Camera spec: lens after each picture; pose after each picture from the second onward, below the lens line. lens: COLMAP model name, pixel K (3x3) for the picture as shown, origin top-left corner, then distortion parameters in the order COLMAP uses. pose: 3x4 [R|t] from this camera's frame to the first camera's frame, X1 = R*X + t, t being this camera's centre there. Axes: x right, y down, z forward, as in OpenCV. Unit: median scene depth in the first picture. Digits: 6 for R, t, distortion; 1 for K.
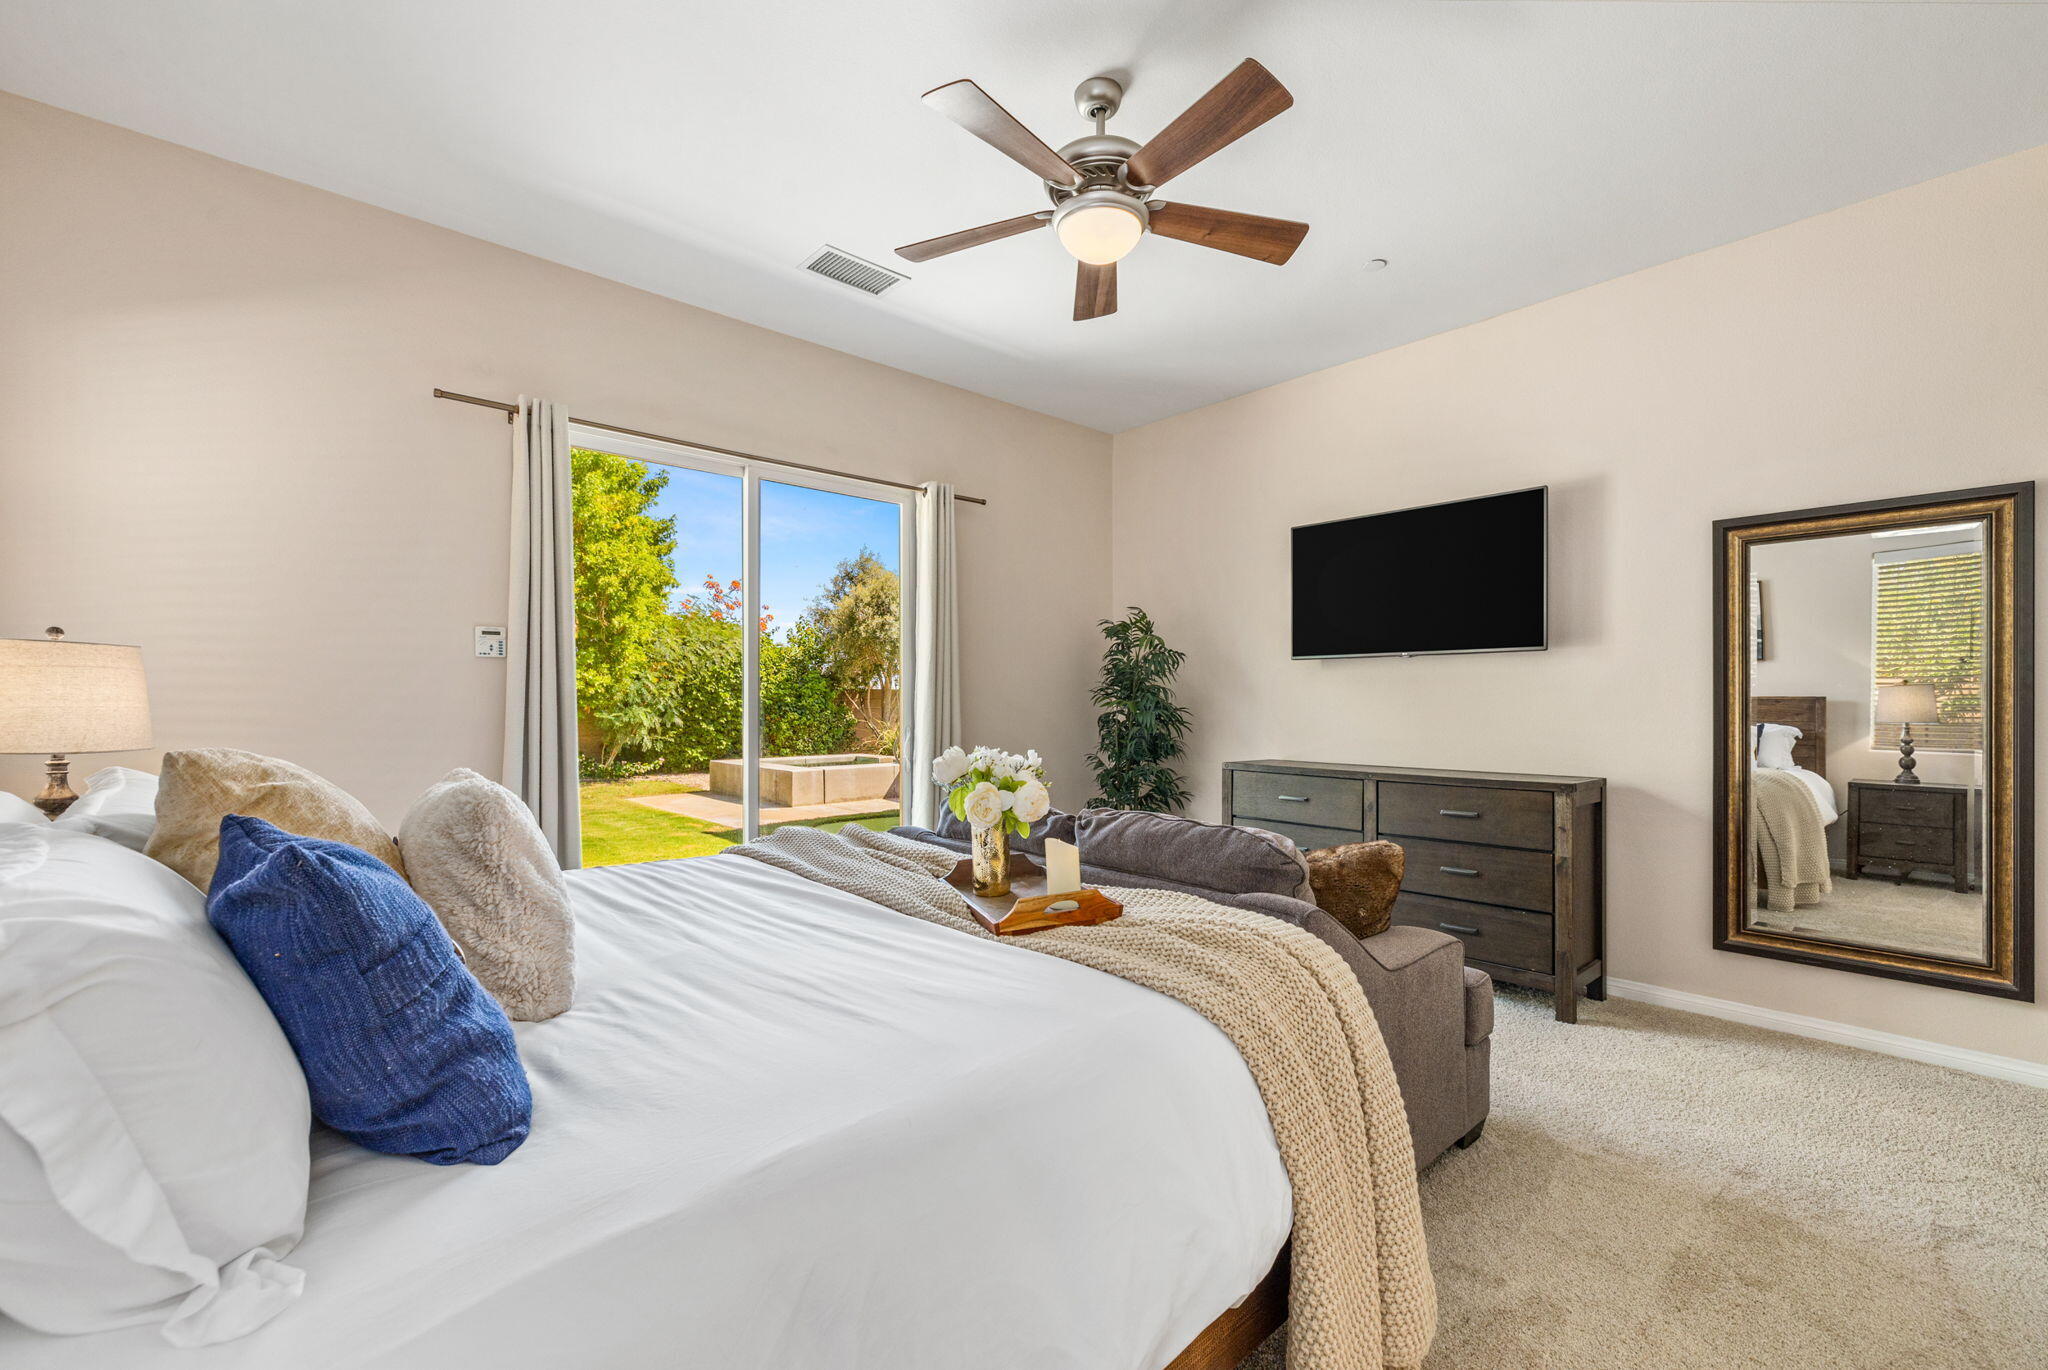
lens RADIAL K [[871.5, 0, 1020.8], [0, 871.5, 692.4], [0, 0, 1]] dist [-0.000714, 0.000516]
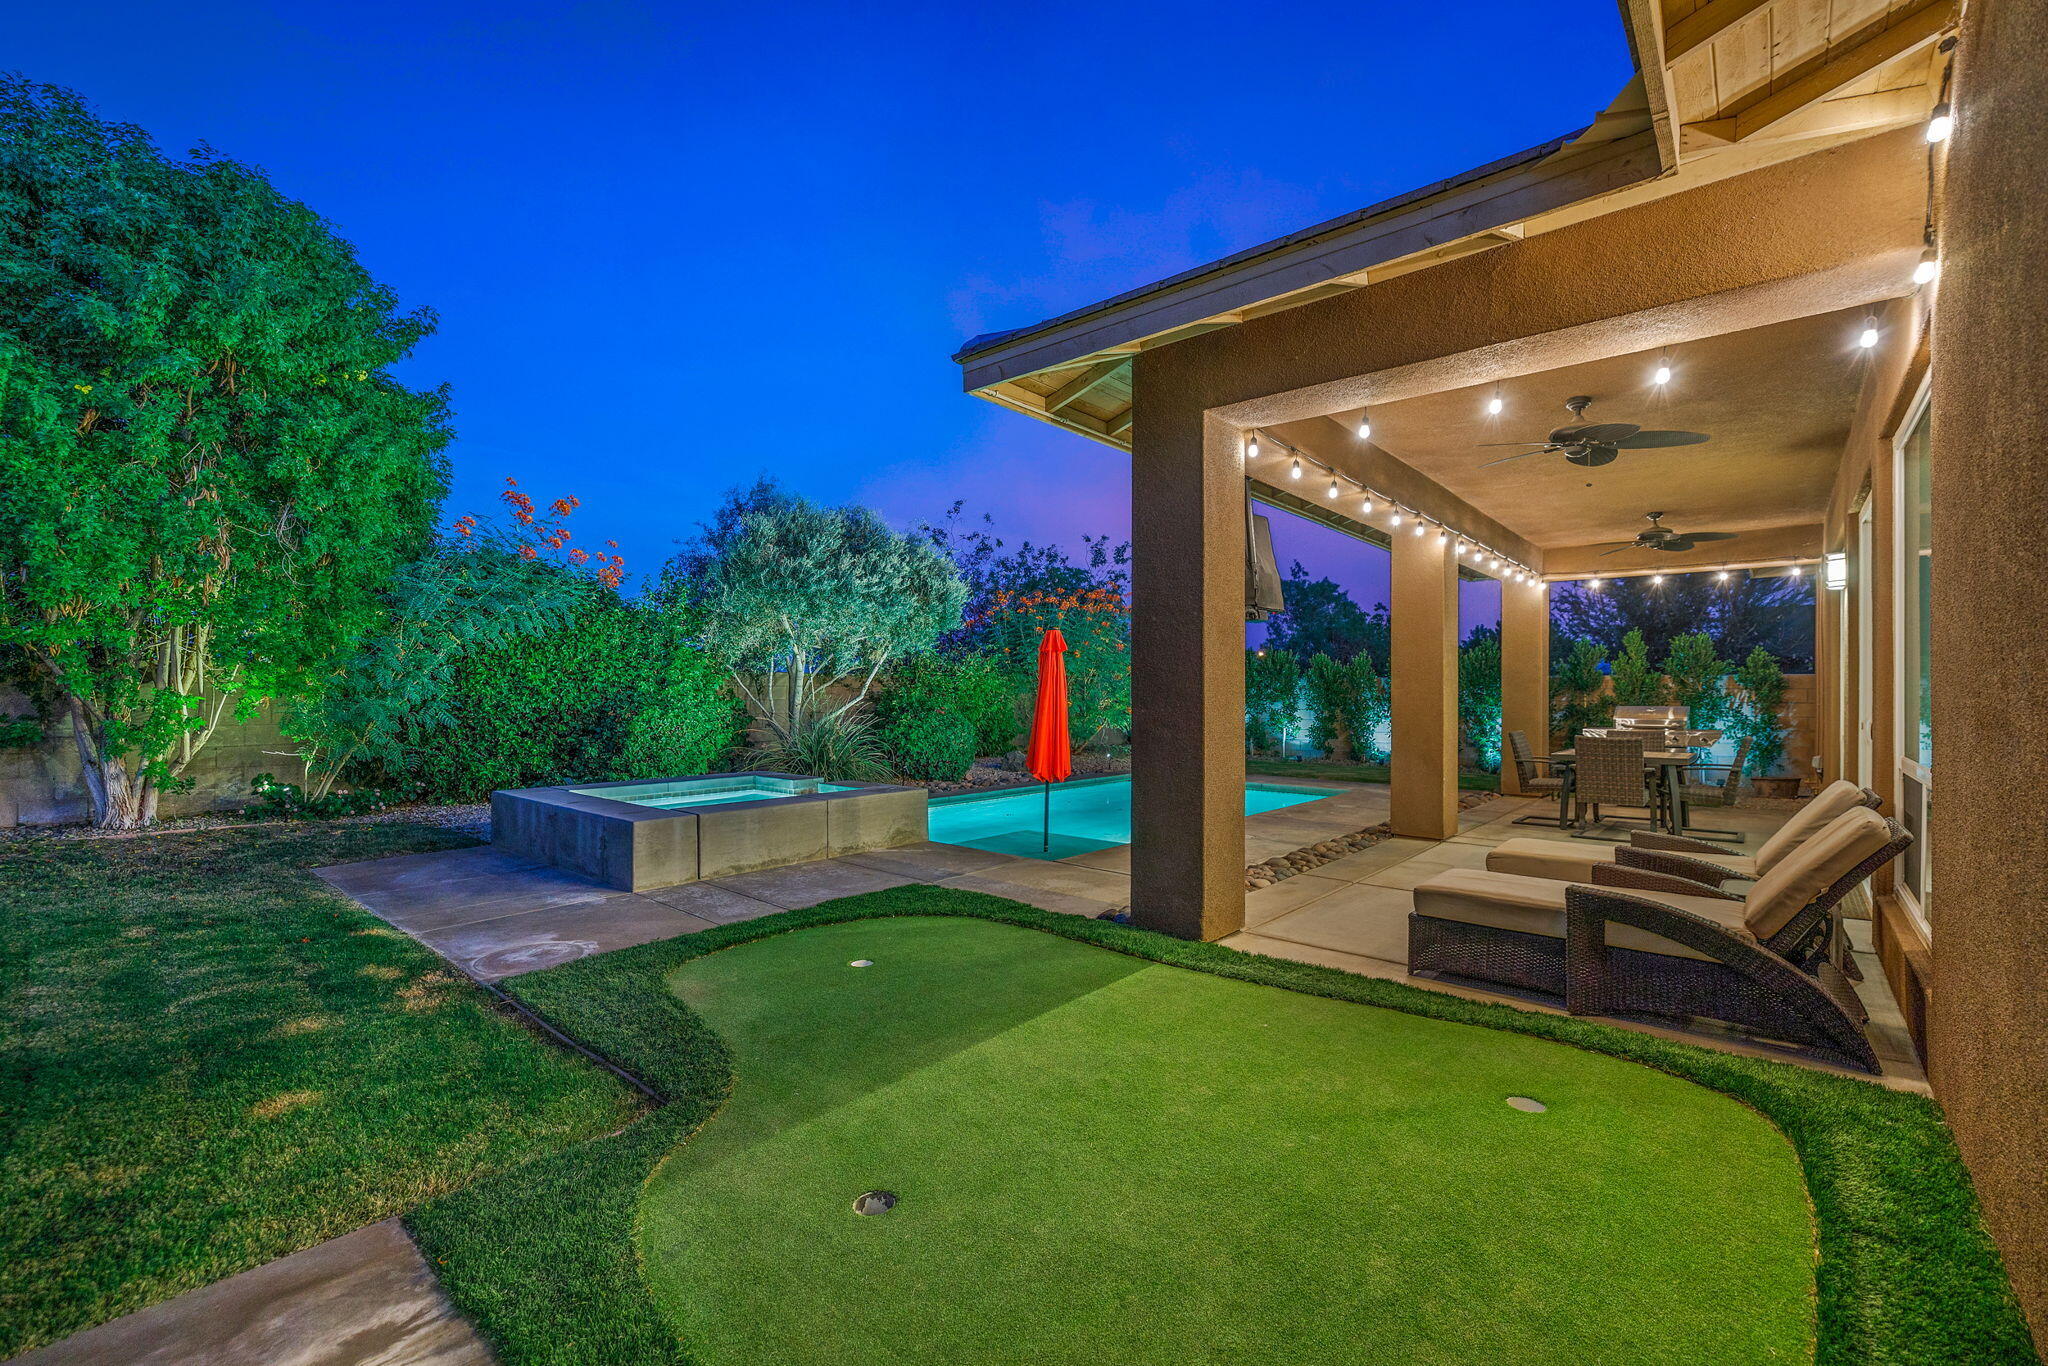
lens RADIAL K [[857.5, 0, 1026.5], [0, 857.5, 692.0], [0, 0, 1]] dist [0.002091, -0.000124]
pose [[0.991073, 0.005210, 0.133217, -0.073653], [-0.006413, 0.999942, 0.008609, 0.005849], [-0.133165, -0.009386, 0.991049, 0.346756]]
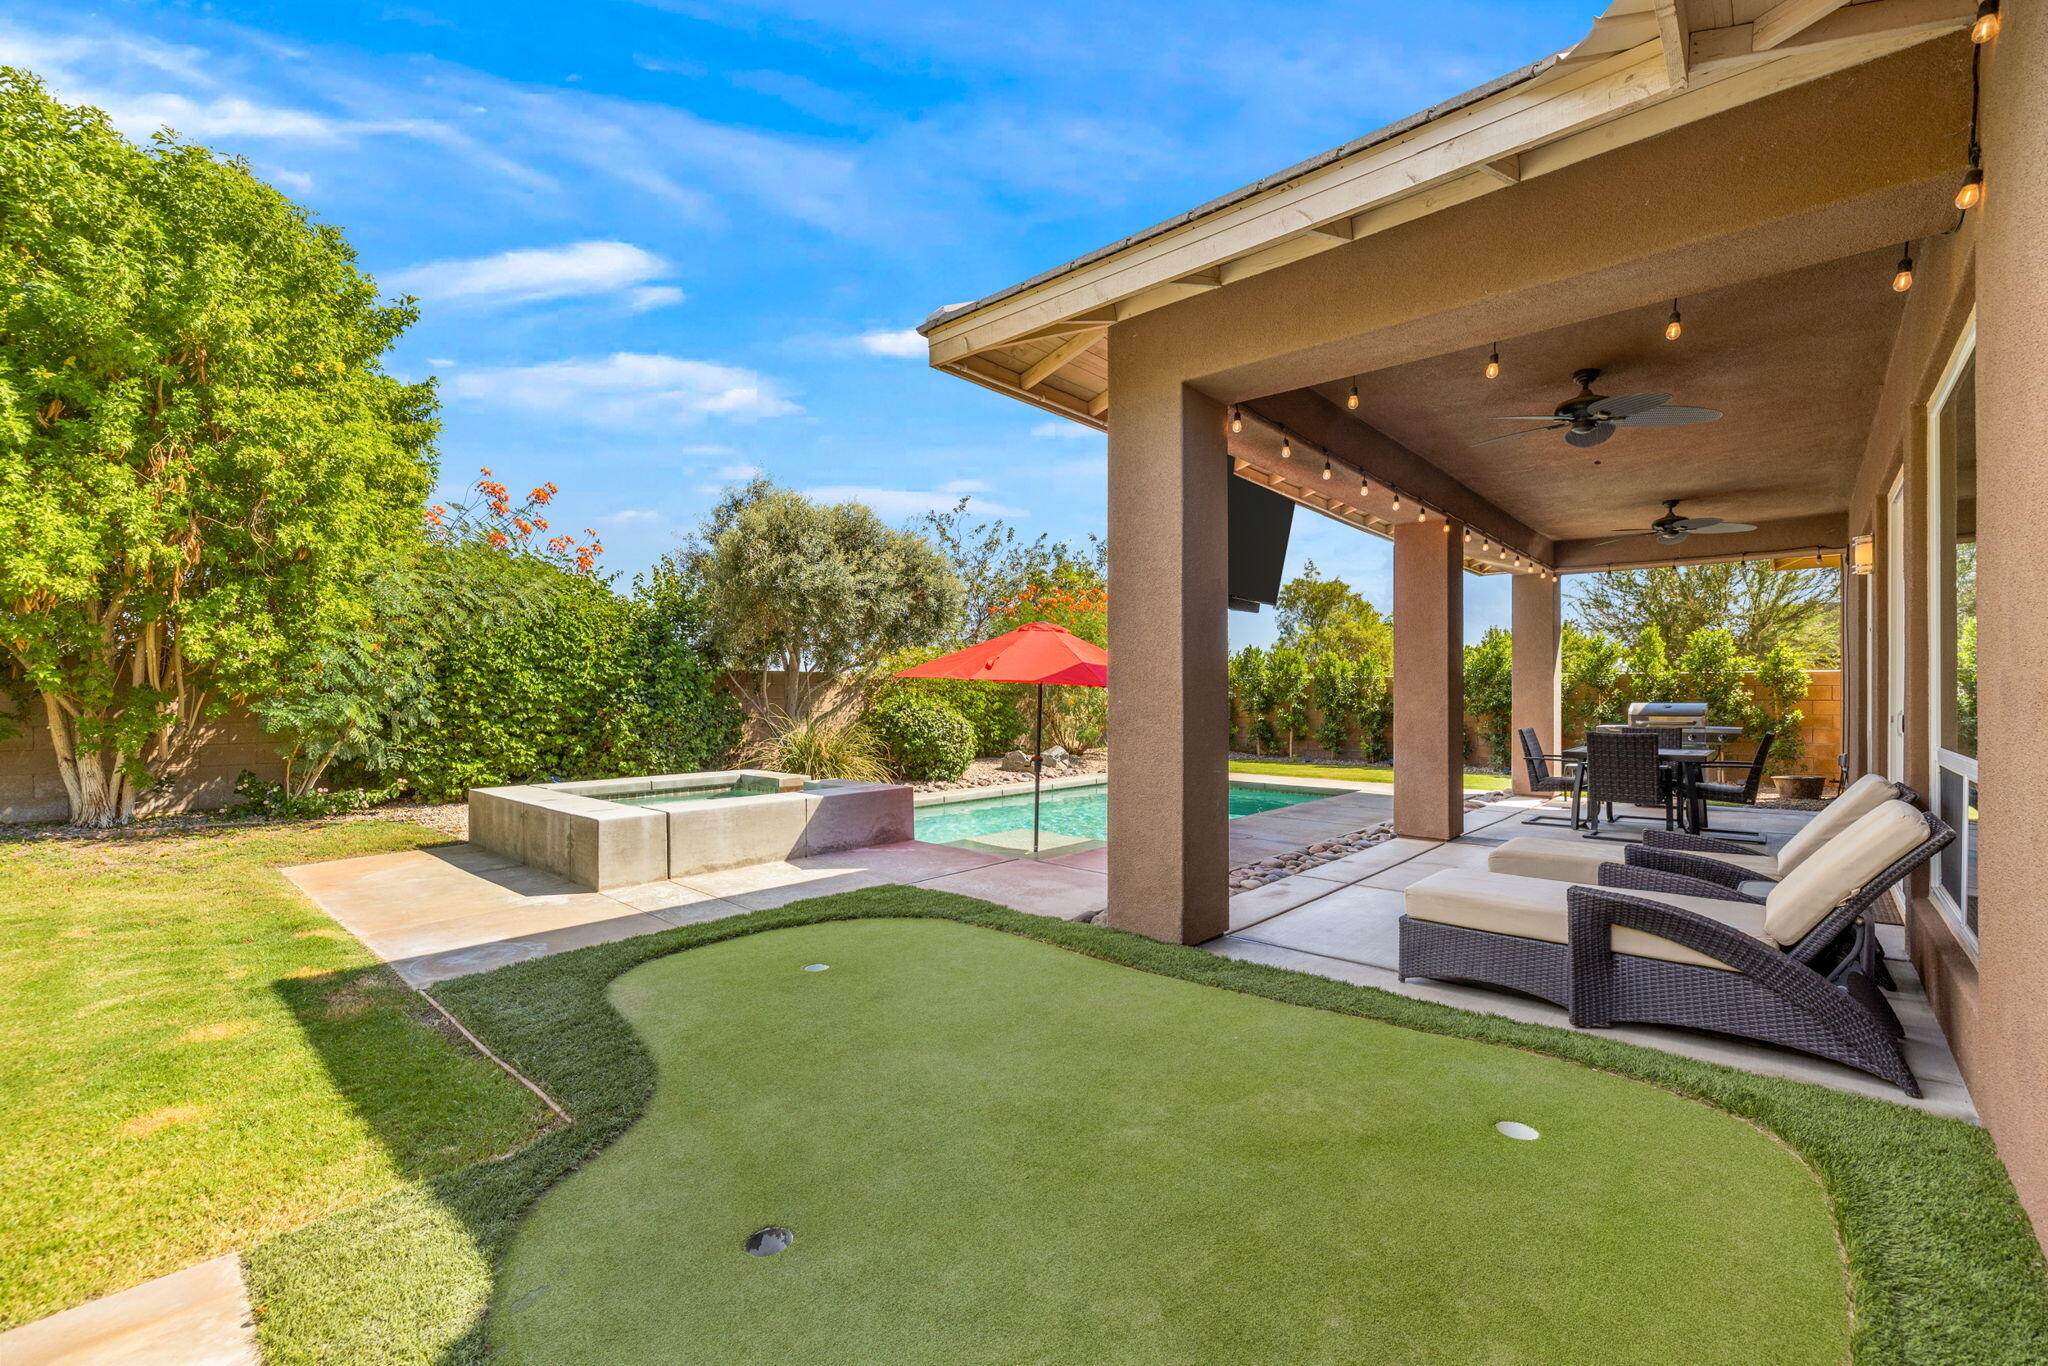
lens RADIAL K [[851.6, 0, 1026.4], [0, 851.6, 694.3], [0, 0, 1]] dist [0.001144, 0.000310]
pose [[0.993338, 0.003040, 0.115198, -0.055886], [-0.003895, 0.999967, 0.007198, 0.010564], [-0.115172, -0.007599, 0.993316, 0.362544]]
